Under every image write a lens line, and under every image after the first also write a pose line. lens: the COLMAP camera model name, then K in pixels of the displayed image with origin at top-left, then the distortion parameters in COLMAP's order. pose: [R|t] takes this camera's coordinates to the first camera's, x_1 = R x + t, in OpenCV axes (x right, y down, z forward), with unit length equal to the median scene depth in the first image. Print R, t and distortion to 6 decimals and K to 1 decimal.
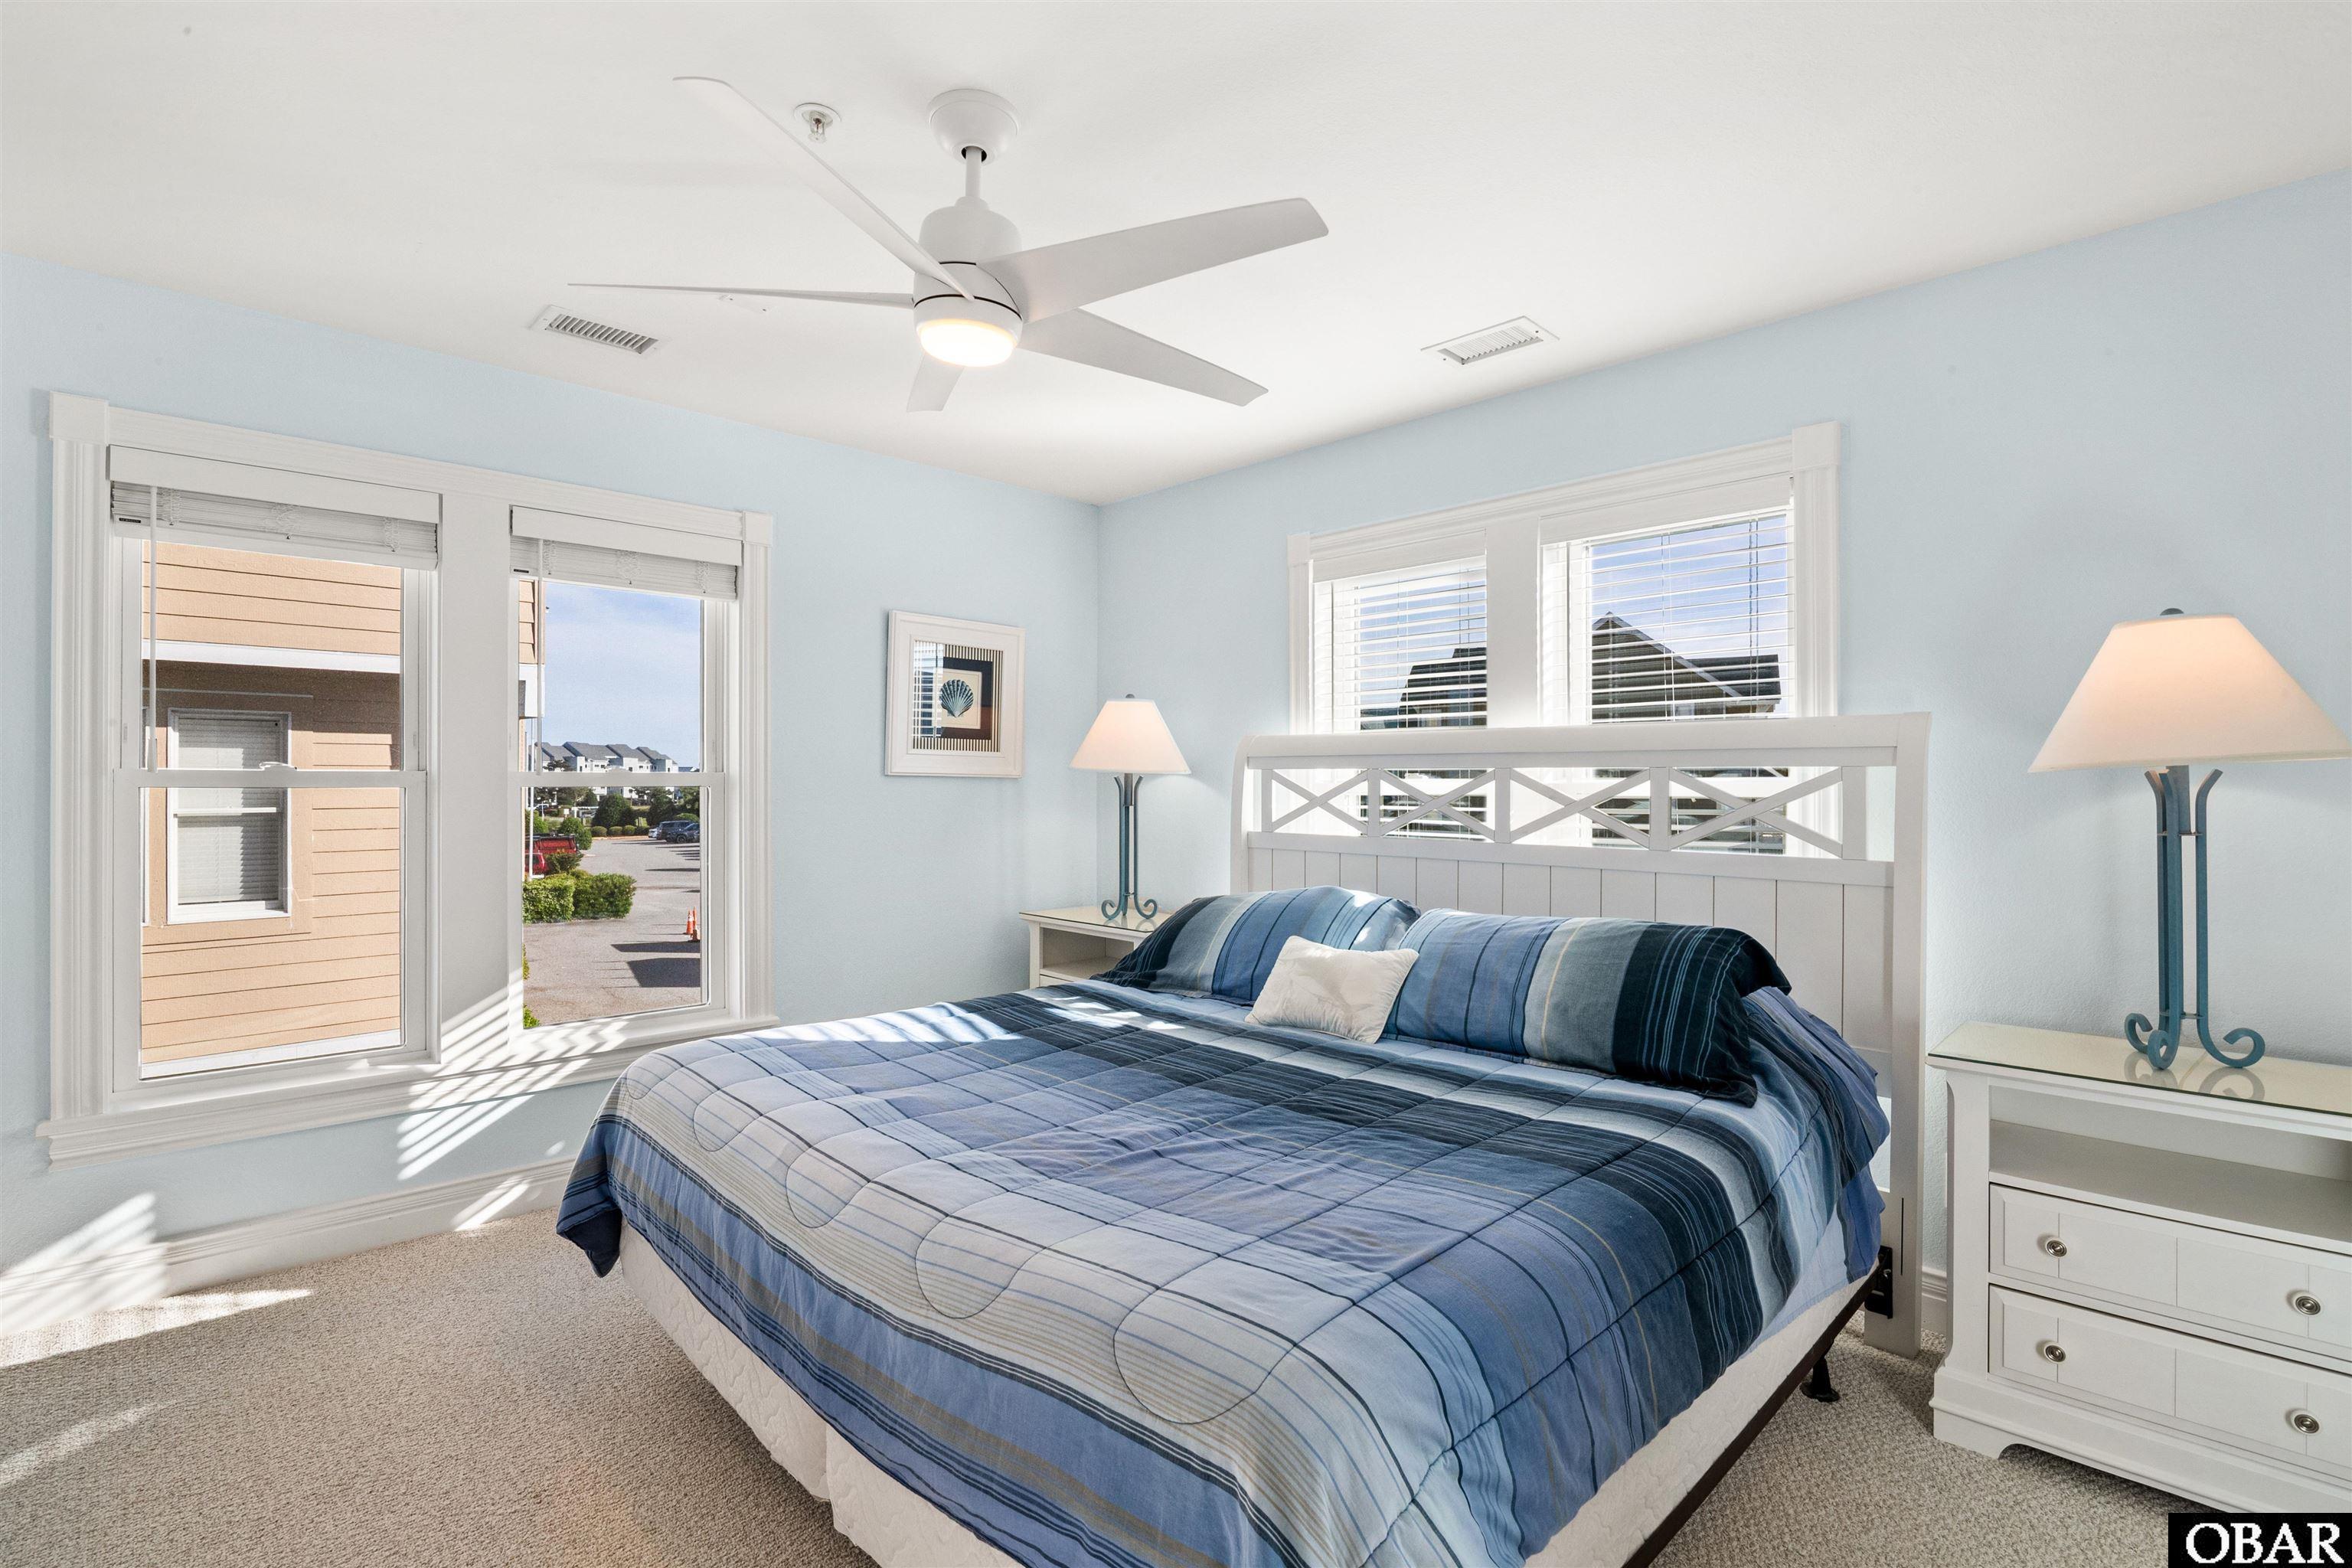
lens RADIAL K [[1108.9, 0, 1172.7], [0, 1108.9, 770.9], [0, 0, 1]] dist [-0.004725, 0.000050]
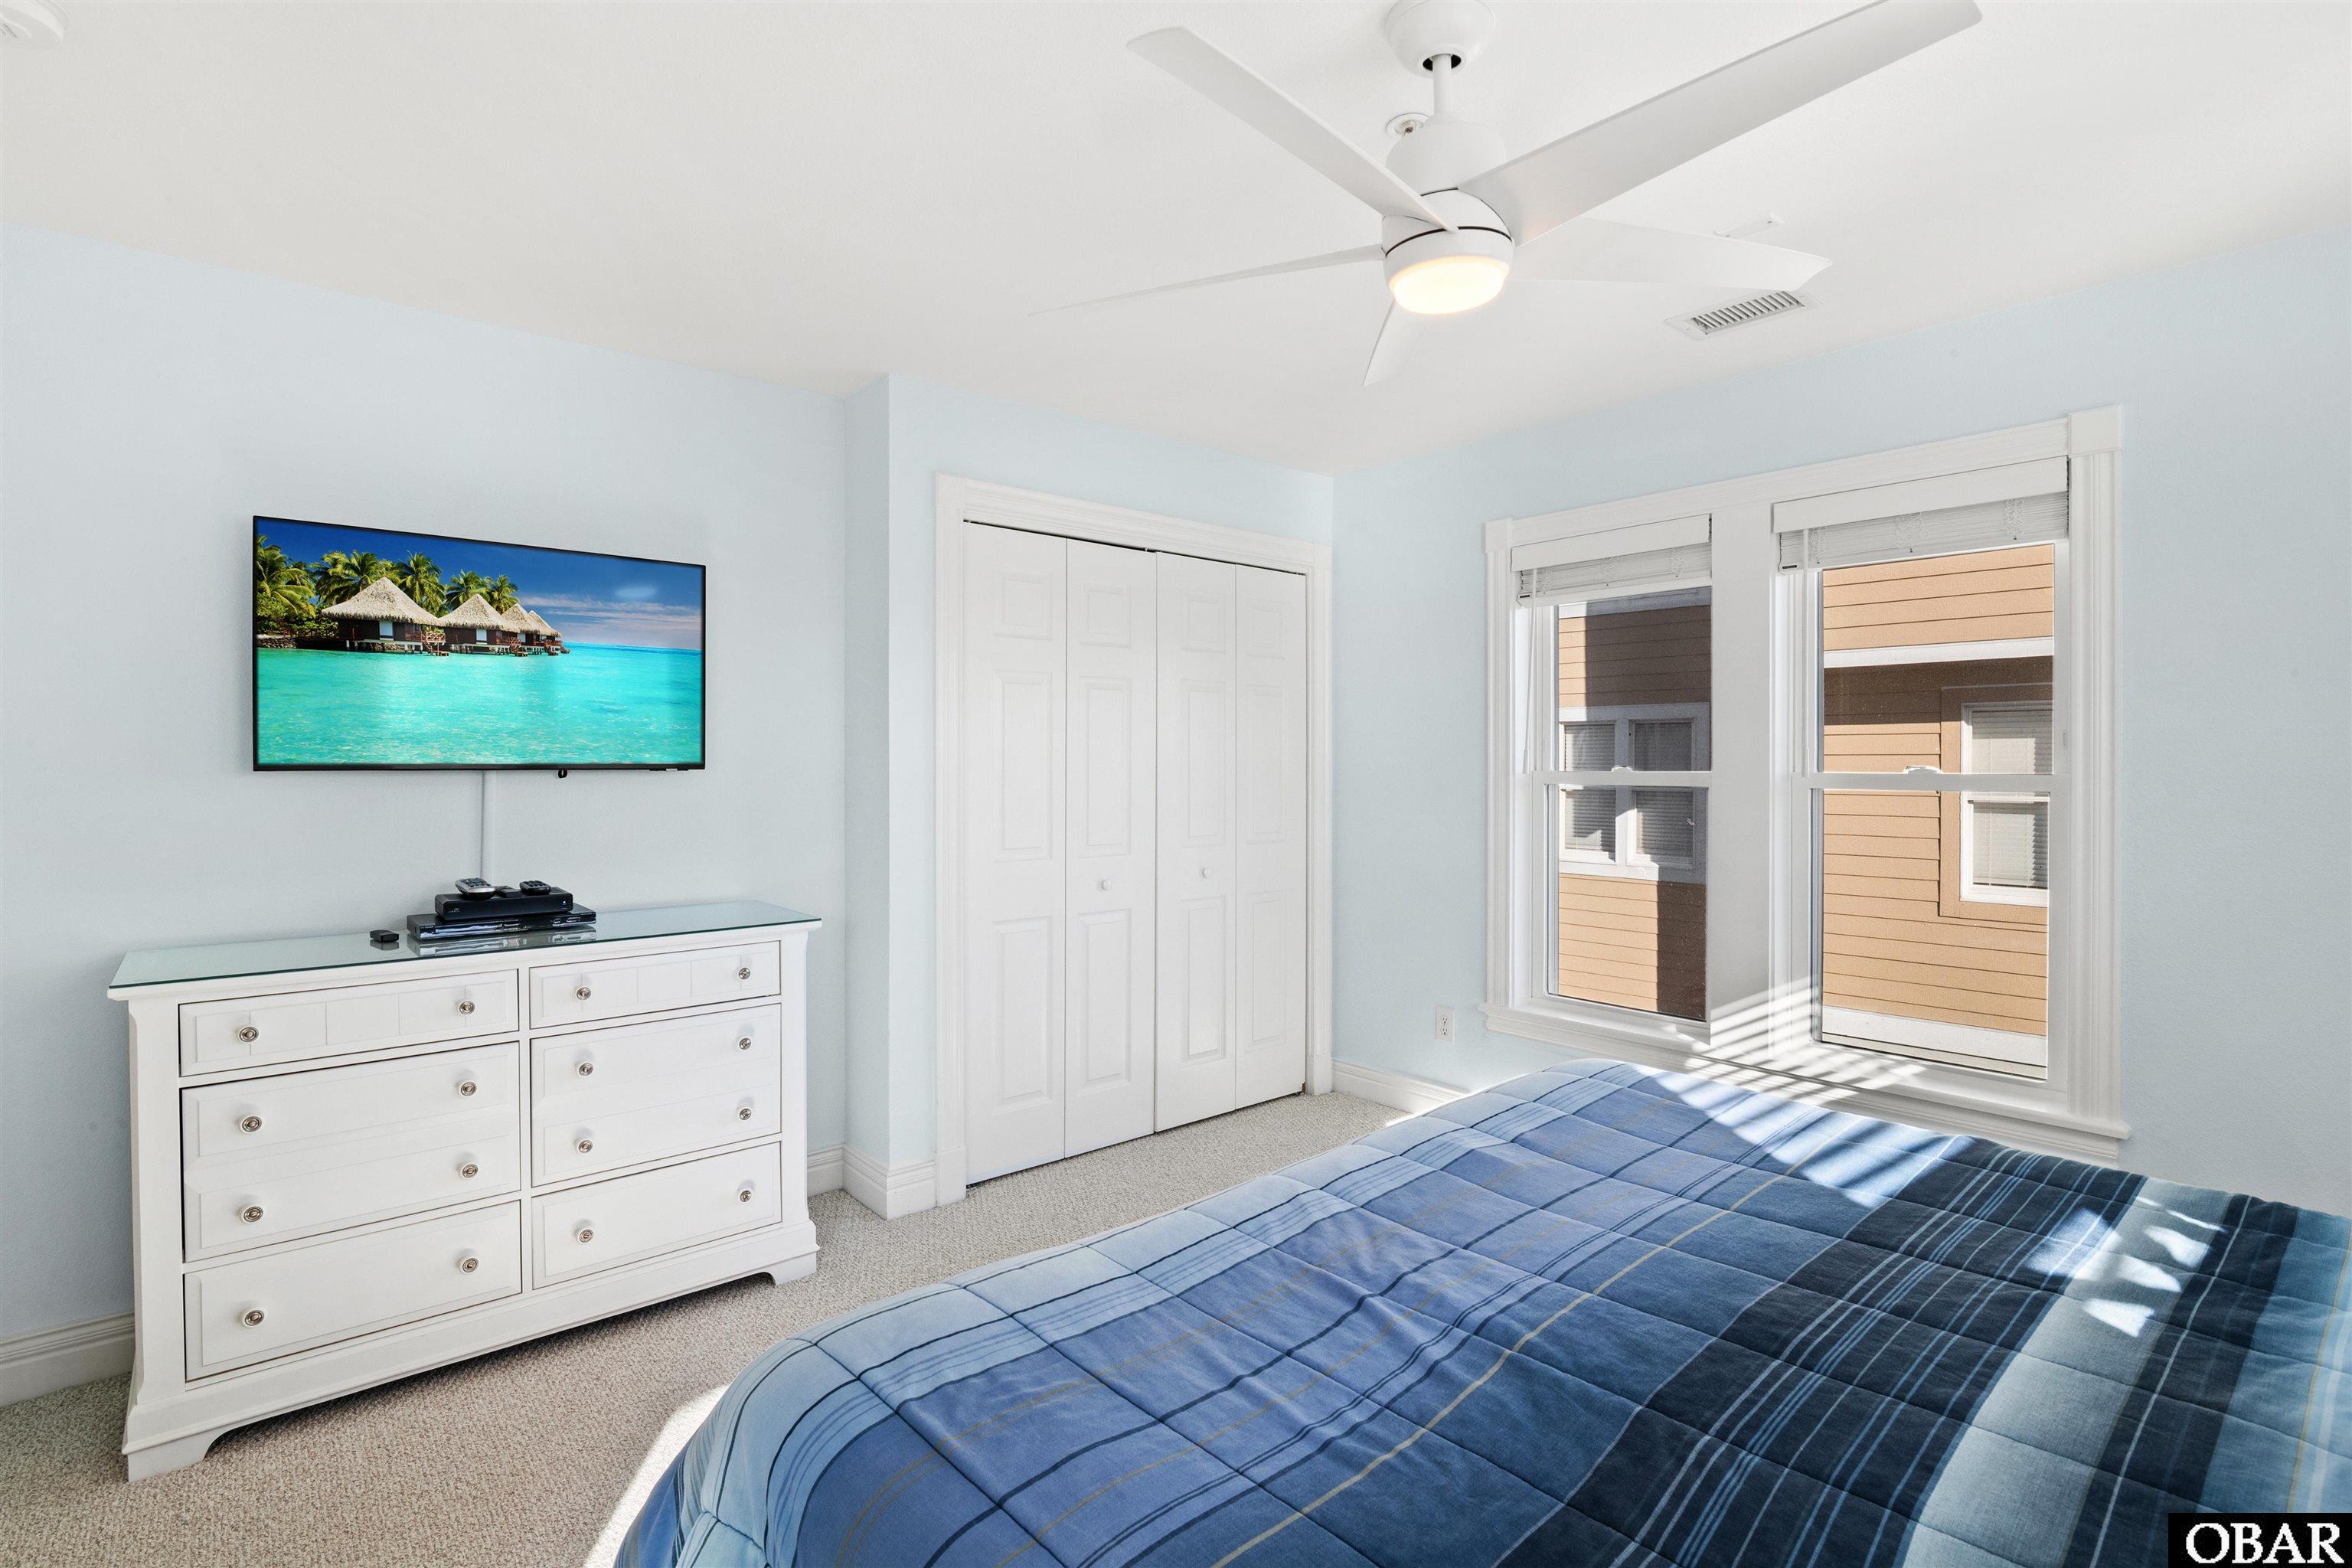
lens RADIAL K [[1108.9, 0, 1172.7], [0, 1108.9, 770.9], [0, 0, 1]] dist [-0.004725, 0.000050]
pose [[-0.055250, 0.013563, -0.998380, 0.619385], [0.004464, 0.999901, 0.013337, -0.022865], [0.998463, -0.003720, -0.055305, 0.766522]]
